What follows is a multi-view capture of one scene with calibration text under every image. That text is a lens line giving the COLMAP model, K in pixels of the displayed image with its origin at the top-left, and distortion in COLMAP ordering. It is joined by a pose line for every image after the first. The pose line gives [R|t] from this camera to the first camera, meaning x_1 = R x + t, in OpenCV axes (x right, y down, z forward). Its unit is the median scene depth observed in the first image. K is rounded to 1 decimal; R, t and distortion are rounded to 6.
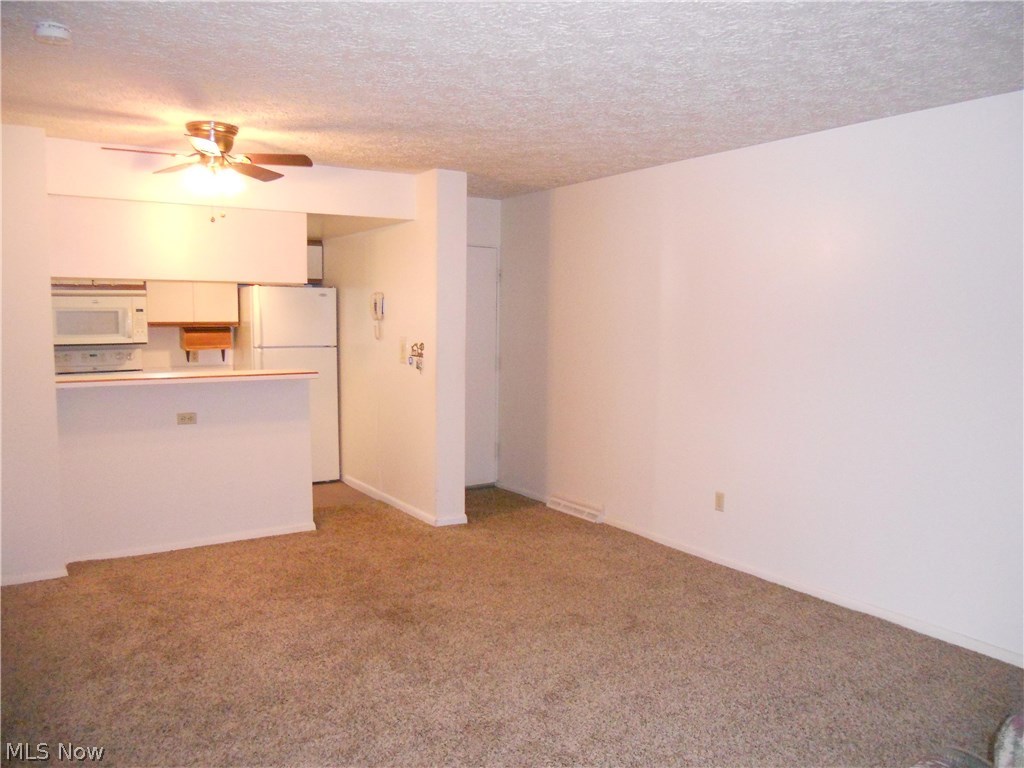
lens RADIAL K [[806.8, 0, 511.4], [0, 806.8, 399.5], [0, 0, 1]] dist [-0.080643, -0.000440]
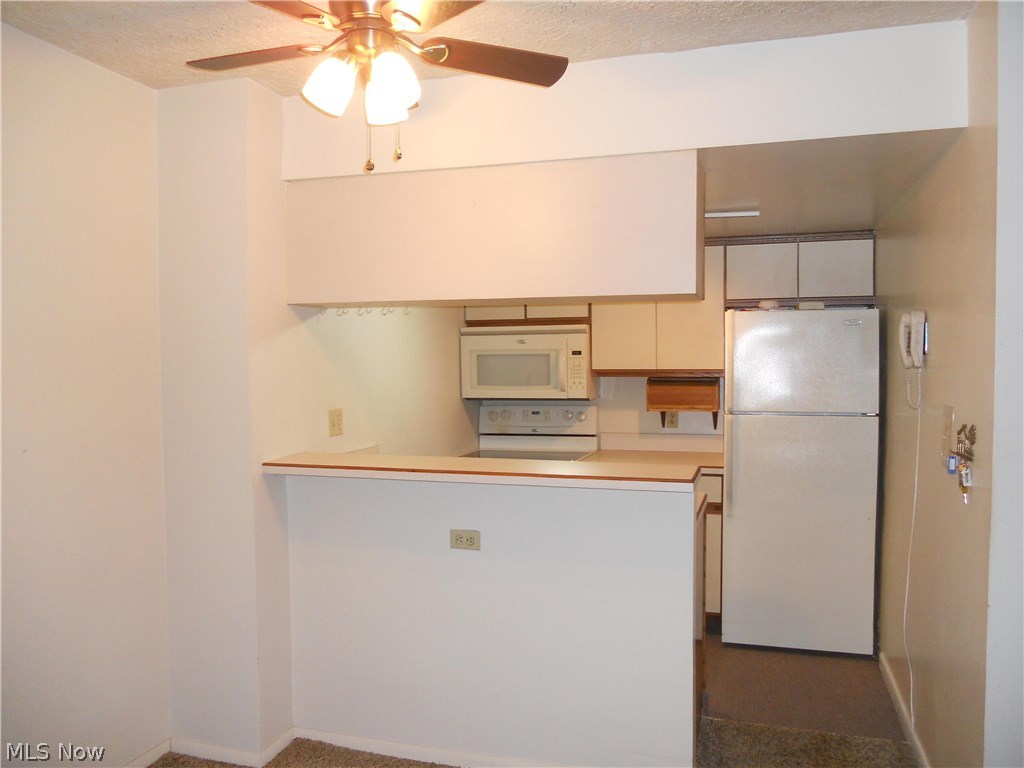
lens RADIAL K [[793.0, 0, 512.0], [0, 793.0, 384.0], [0, 0, 1]] dist [0.003943, 0.000623]
pose [[0.645522, 0.013500, -0.763623, 0.034679], [-0.071374, 0.996535, -0.042717, -0.049093], [0.760400, 0.082077, 0.644248, 0.487885]]
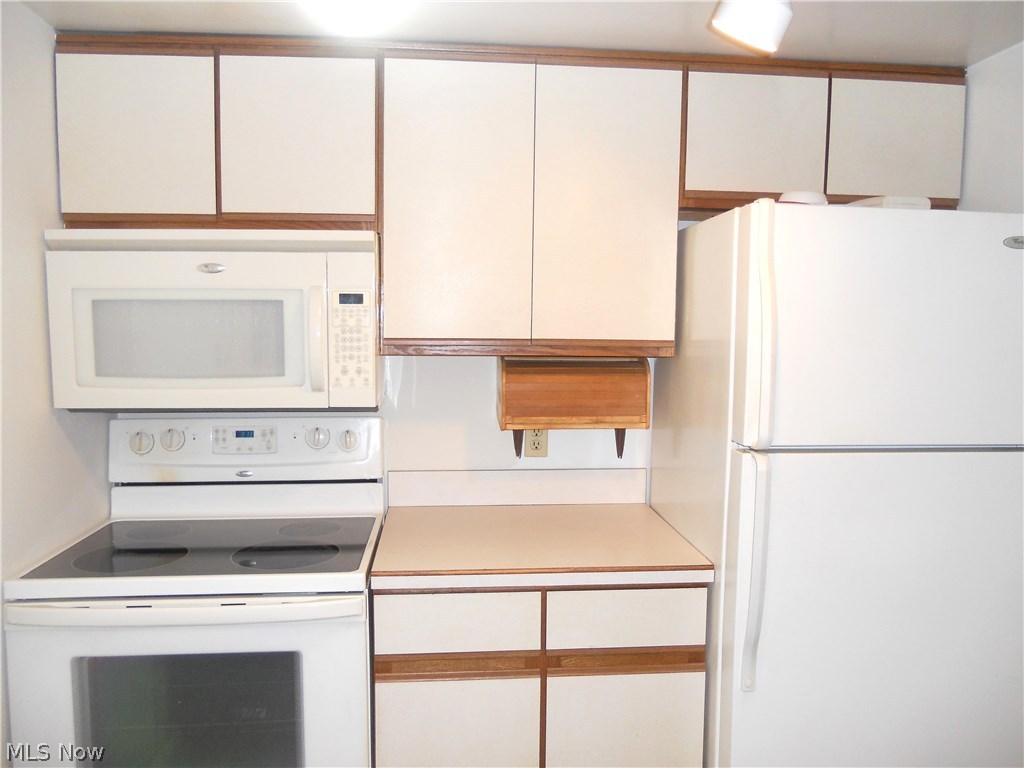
lens RADIAL K [[806.8, 0, 511.4], [0, 806.8, 399.5], [0, 0, 1]] dist [-0.080643, -0.000440]
pose [[0.888526, 0.050365, -0.456054, -0.272210], [-0.053092, 0.998566, 0.006839, -0.078398], [0.455745, 0.018137, 0.889926, 0.743487]]
